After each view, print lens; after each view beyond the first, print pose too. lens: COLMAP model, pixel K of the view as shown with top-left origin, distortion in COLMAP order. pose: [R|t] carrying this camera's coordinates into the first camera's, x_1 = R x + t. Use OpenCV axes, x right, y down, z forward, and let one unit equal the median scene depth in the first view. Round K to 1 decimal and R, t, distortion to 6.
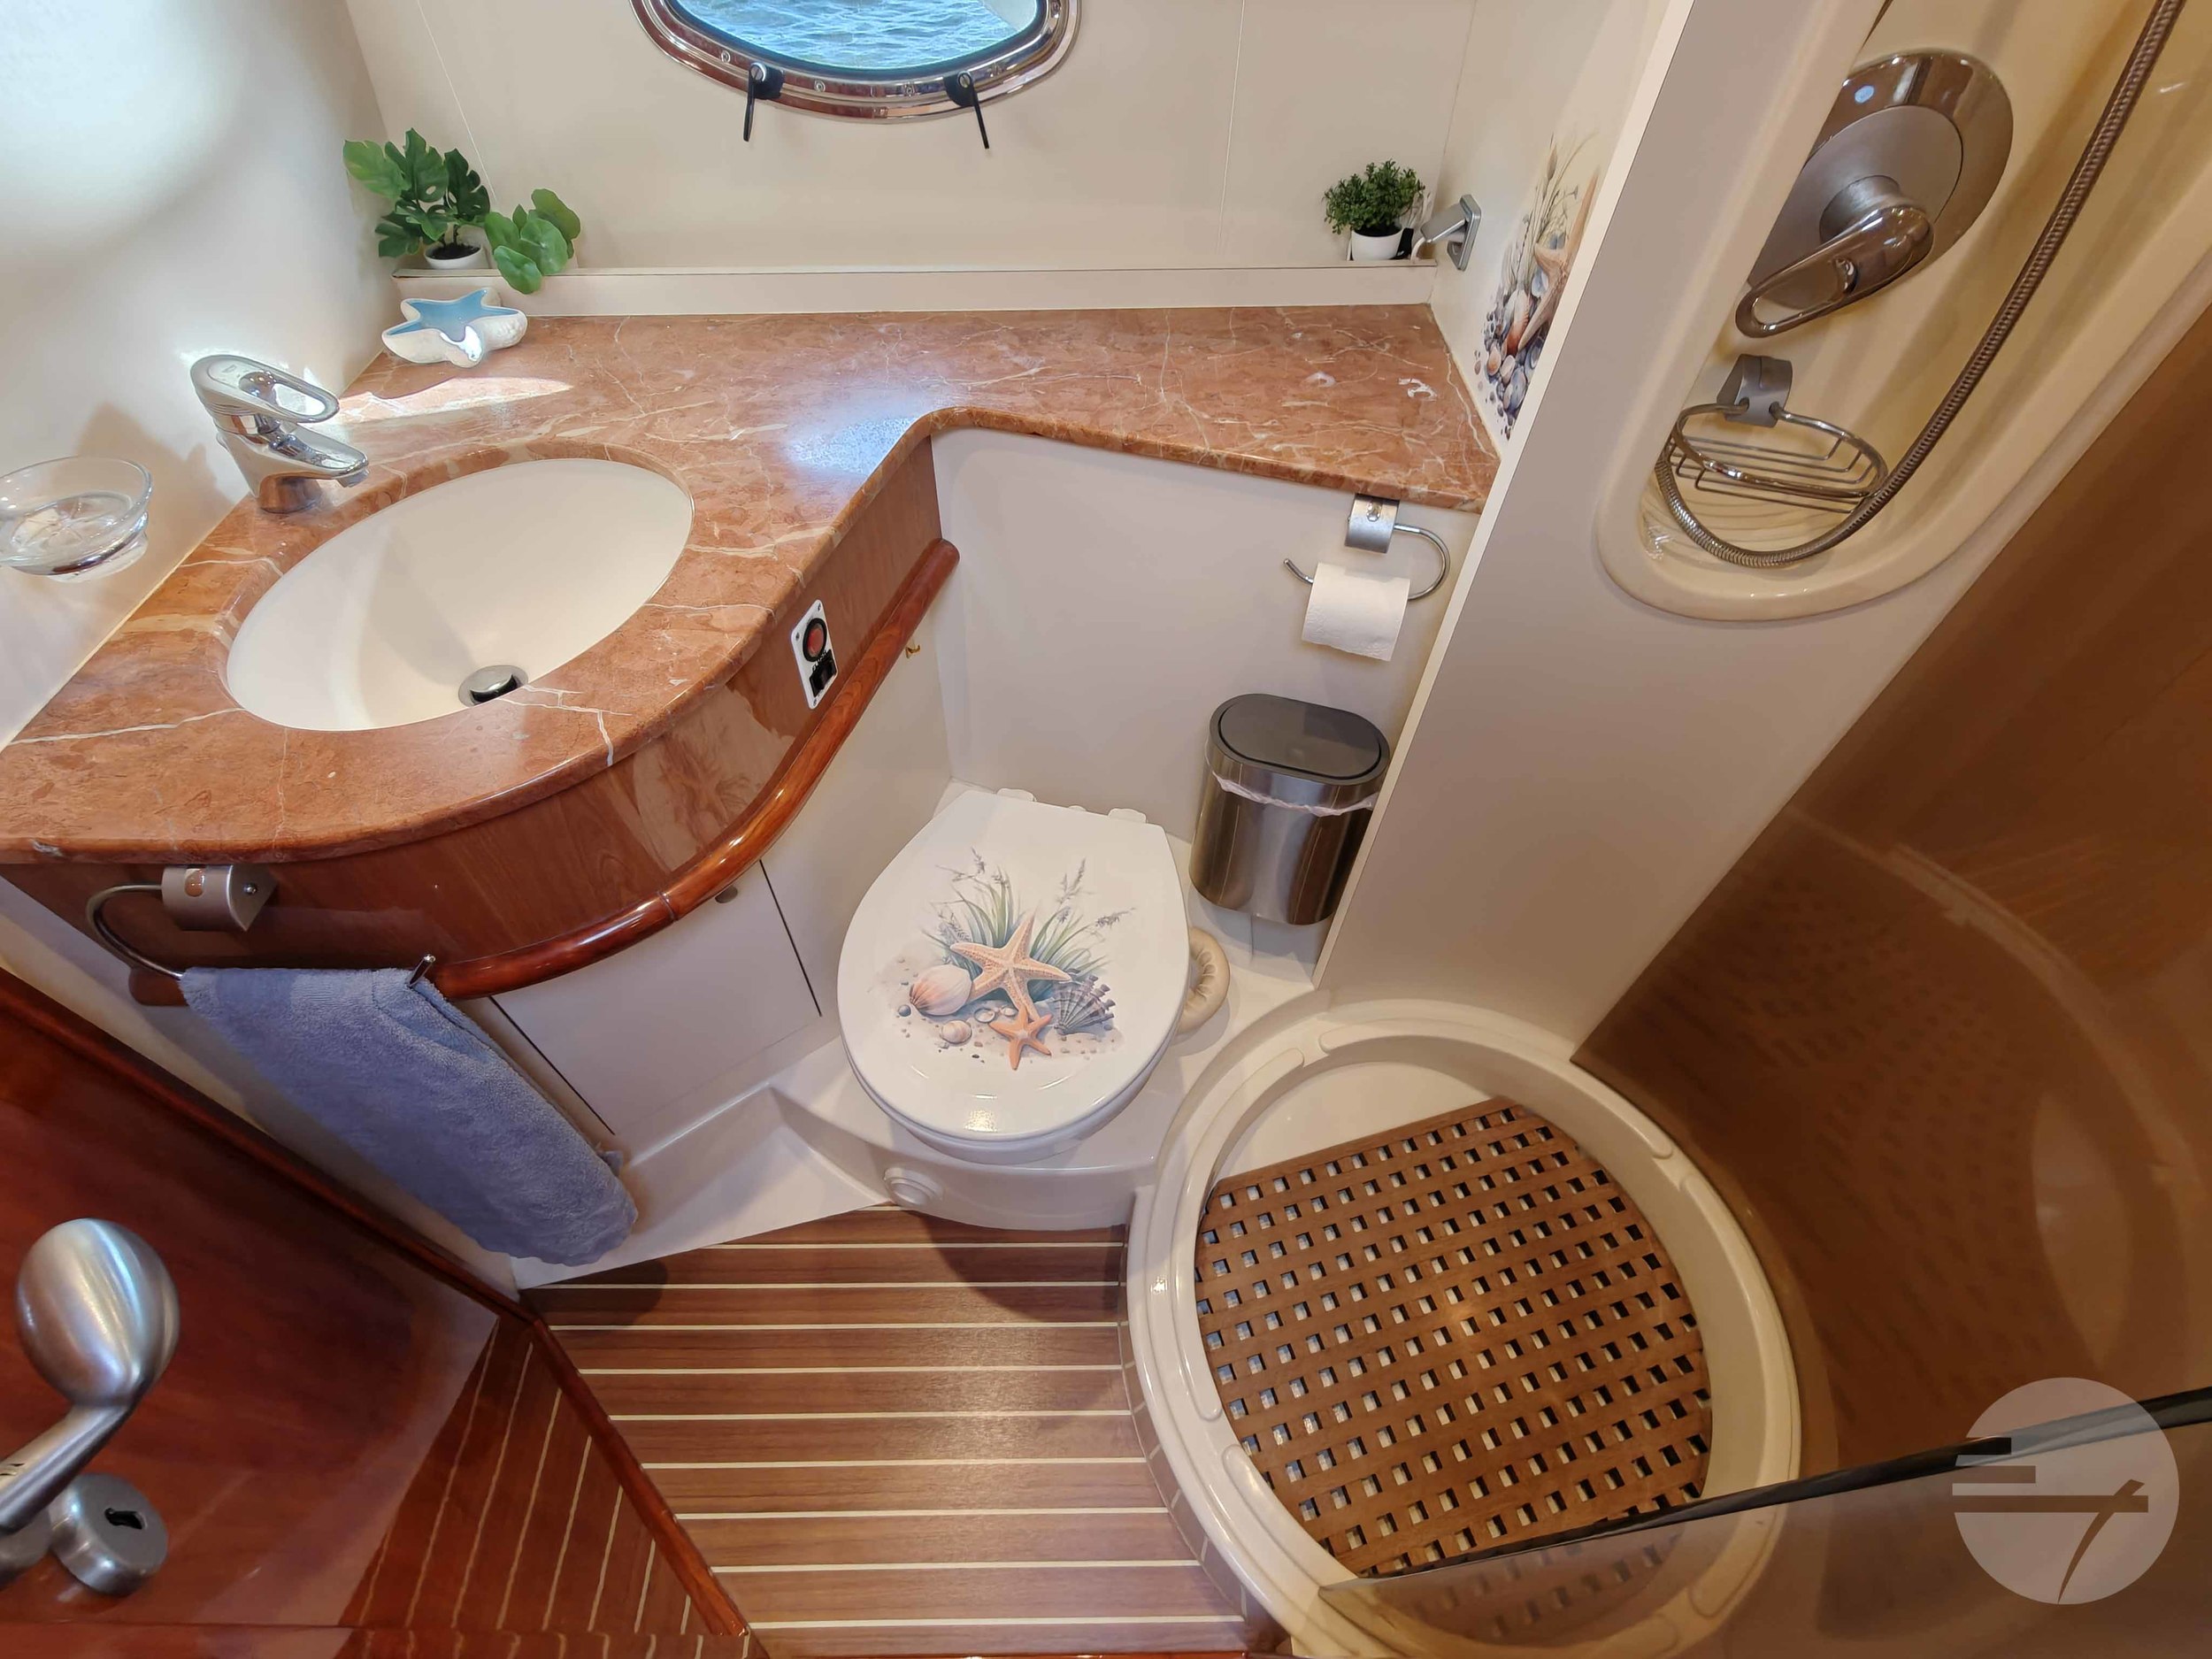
lens RADIAL K [[1002.8, 0, 1106.8], [0, 1002.8, 822.3], [0, 0, 1]] dist [0.004694, -0.000978]
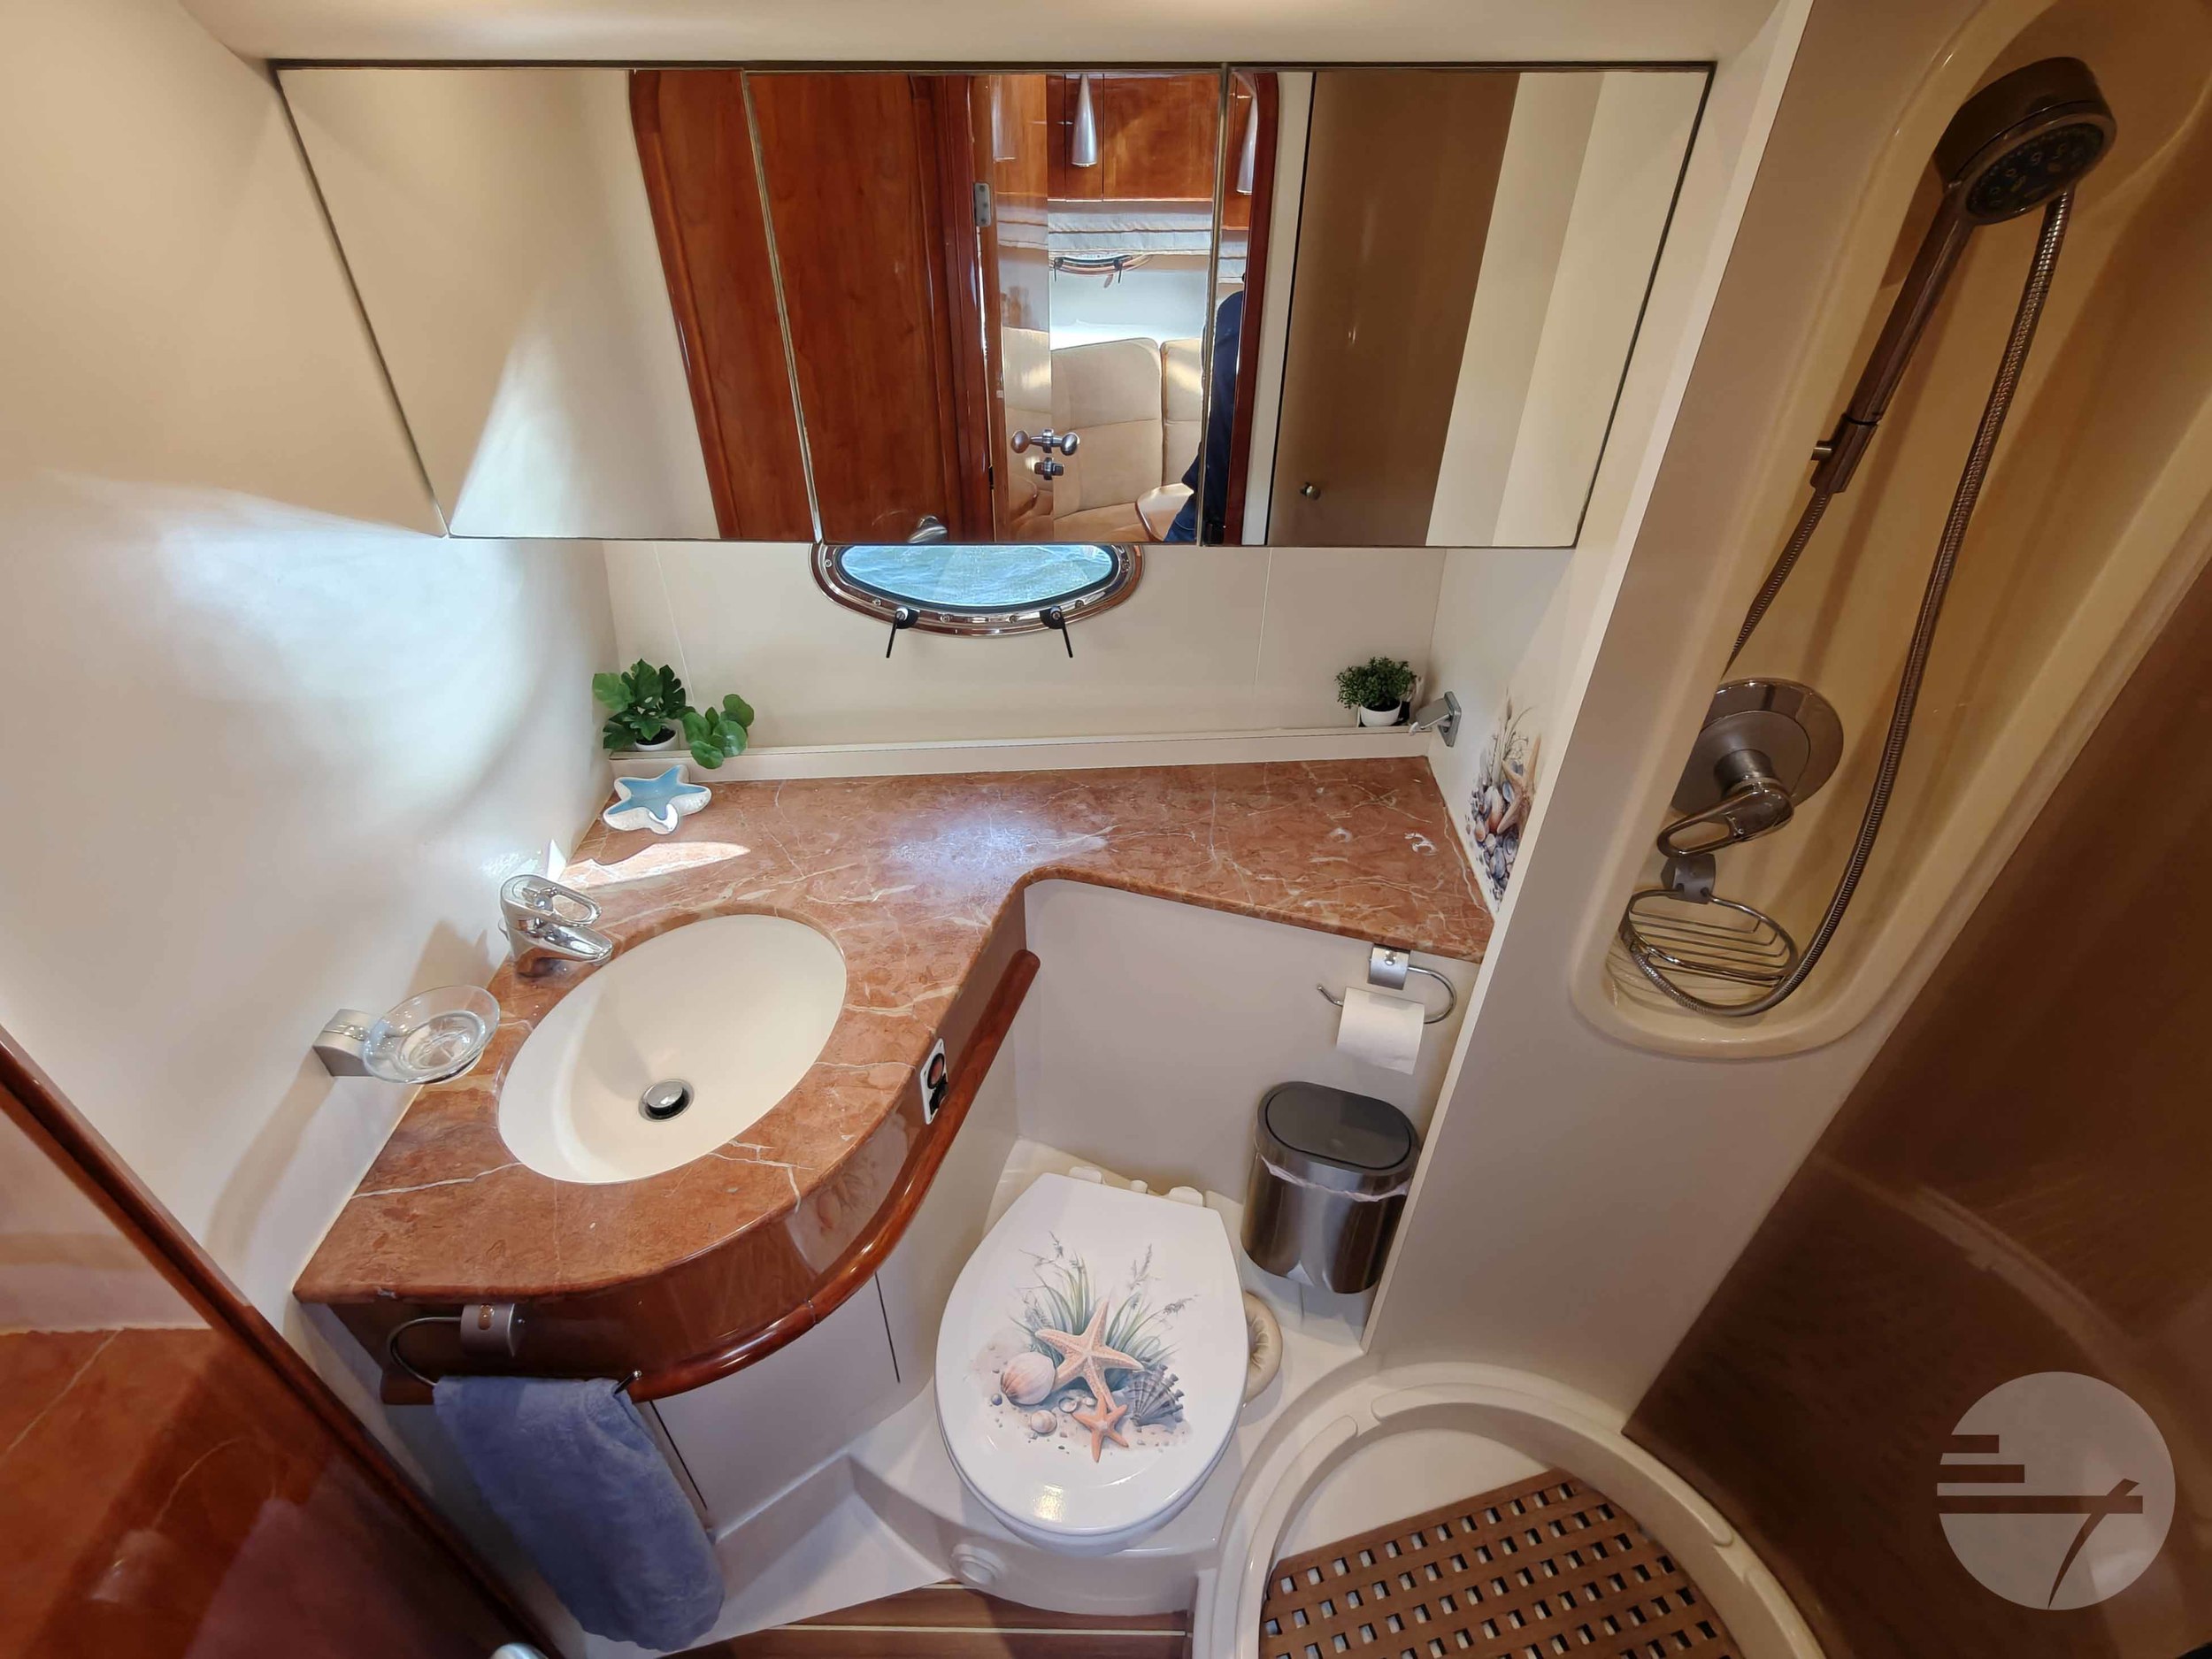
lens RADIAL K [[1053.6, 0, 1094.7], [0, 1053.6, 827.7], [0, 0, 1]] dist [0.002008, 0.000249]
pose [[0.999432, -0.003813, -0.033488, -0.046386], [-0.004059, 0.972728, -0.231913, -0.151239], [0.033459, 0.231917, 0.972160, -0.274620]]
